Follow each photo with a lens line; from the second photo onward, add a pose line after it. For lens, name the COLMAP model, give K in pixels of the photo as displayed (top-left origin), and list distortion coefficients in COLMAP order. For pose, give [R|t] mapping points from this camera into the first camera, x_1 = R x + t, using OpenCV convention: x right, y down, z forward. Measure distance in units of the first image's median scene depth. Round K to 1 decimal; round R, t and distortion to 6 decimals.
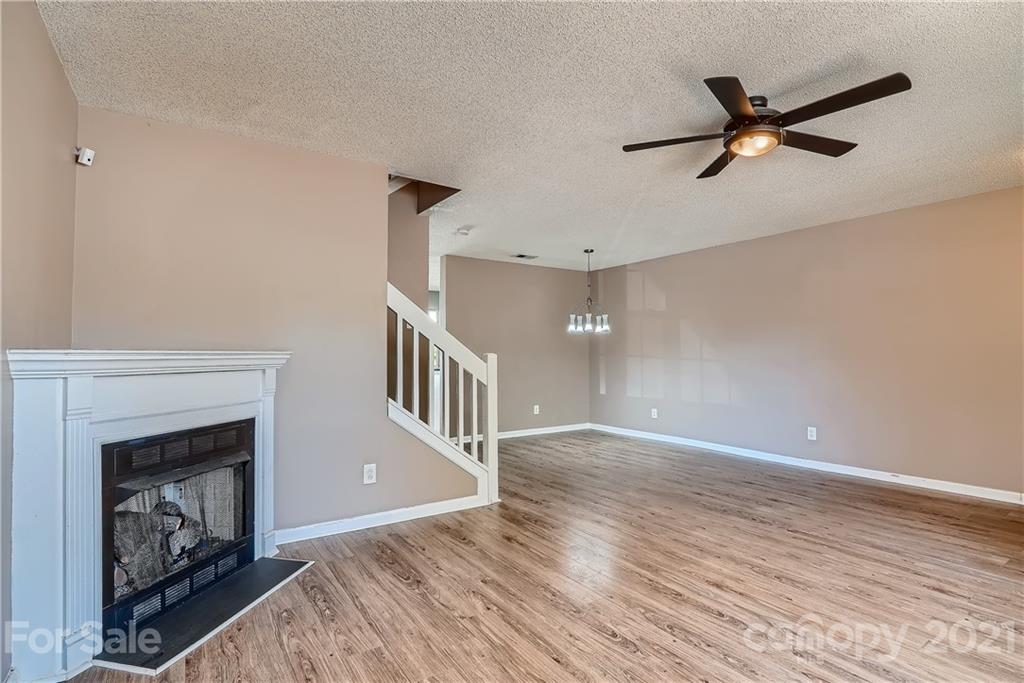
lens RADIAL K [[498.1, 0, 511.4], [0, 498.1, 336.1], [0, 0, 1]] dist [-0.041968, 0.008369]
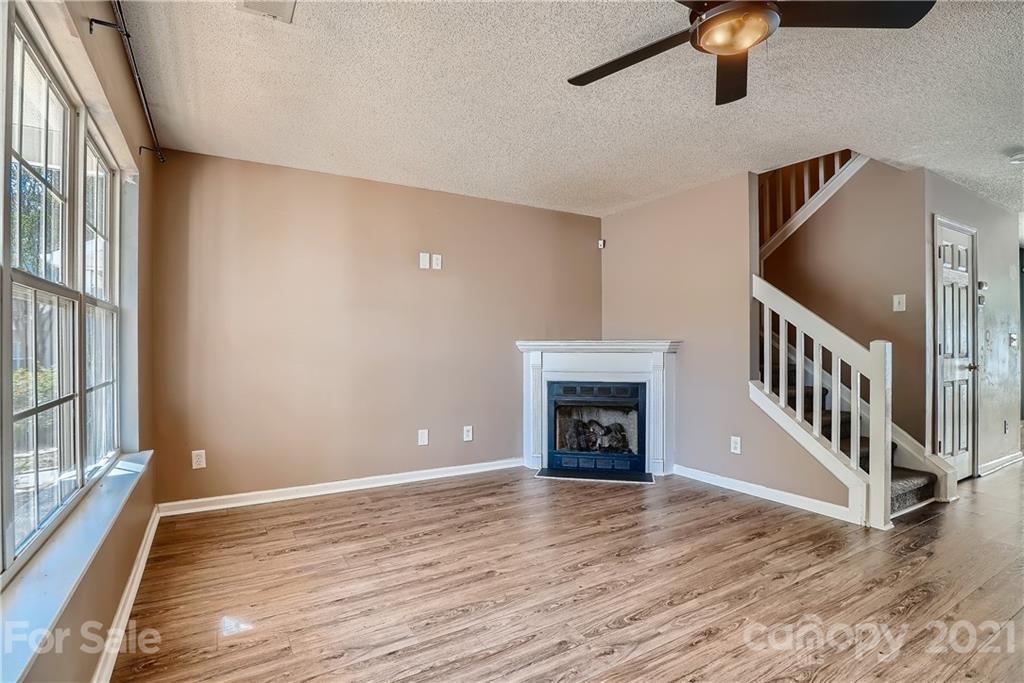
lens RADIAL K [[498.7, 0, 514.5], [0, 498.7, 344.4], [0, 0, 1]] dist [-0.032730, 0.000819]
pose [[-0.046316, 0.003293, -0.998921, 0.966191], [0.036832, 0.999320, 0.001586, 0.022062], [0.998248, -0.036719, -0.046406, 0.582286]]
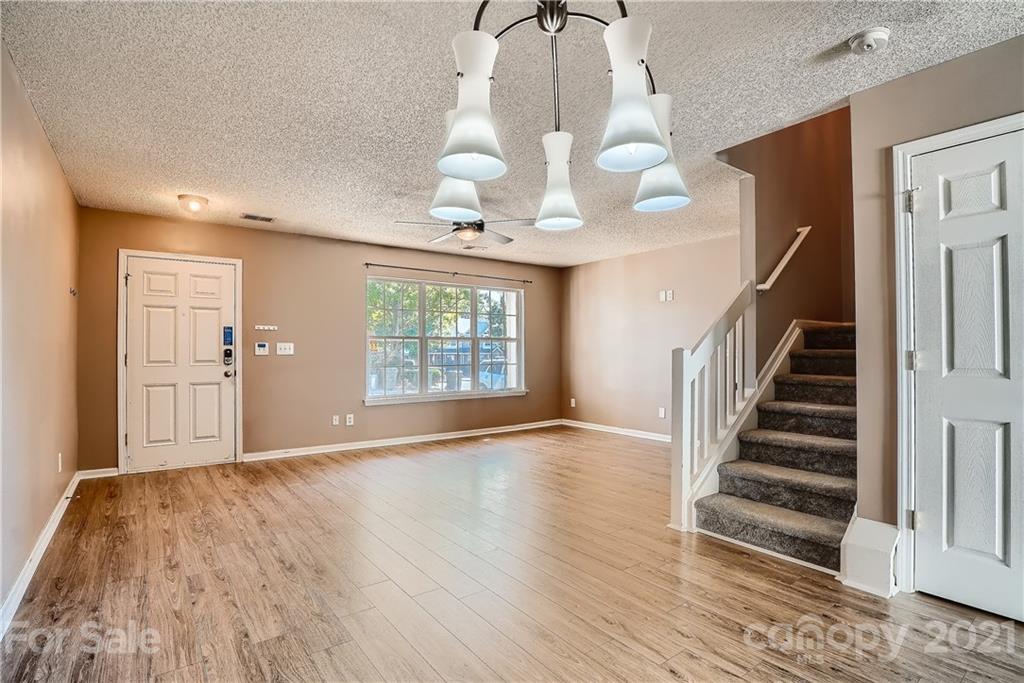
lens RADIAL K [[504.2, 0, 512.0], [0, 504.2, 341.5], [0, 0, 1]] dist [-0.036301, 0.000215]
pose [[-0.998540, 0.001723, -0.053992, 0.352880], [0.004759, 0.998411, -0.056145, 0.087522], [0.053809, -0.056320, -0.996962, 2.310105]]
